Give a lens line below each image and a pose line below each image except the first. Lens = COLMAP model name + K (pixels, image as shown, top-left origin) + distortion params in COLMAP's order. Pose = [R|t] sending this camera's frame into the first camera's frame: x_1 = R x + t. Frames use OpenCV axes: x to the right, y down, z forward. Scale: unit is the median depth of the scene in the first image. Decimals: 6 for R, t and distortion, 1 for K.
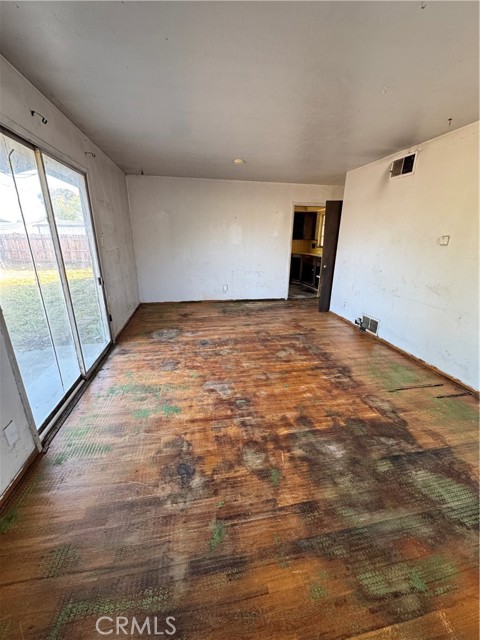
lens RADIAL K [[256.1, 0, 239.2], [0, 256.1, 319.7], [0, 0, 1]] dist [-0.003164, -0.000023]
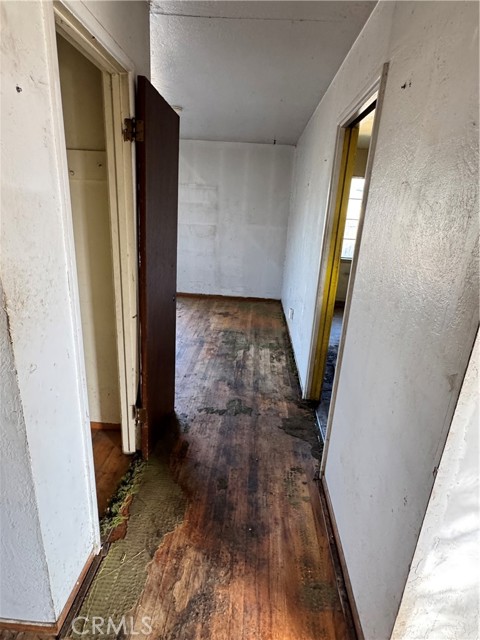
lens RADIAL K [[346.8, 0, 236.9], [0, 346.8, 320.5], [0, 0, 1]] dist [0.001536, 0.000074]
pose [[-0.244949, 0.275993, -0.929423, 1.452394], [-0.353781, 0.867084, 0.350720, -0.724160], [0.902684, 0.414721, -0.114751, 2.161344]]
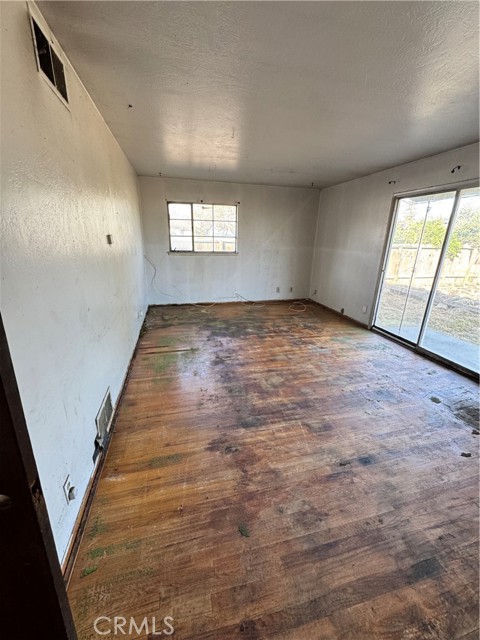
lens RADIAL K [[256.1, 0, 239.8], [0, 256.1, 319.1], [0, 0, 1]] dist [-0.003164, -0.000023]
pose [[-0.997469, -0.014022, -0.069709, 0.442381], [-0.052312, 0.808728, 0.585852, -0.652933], [0.048160, 0.588015, -0.807415, 1.970943]]
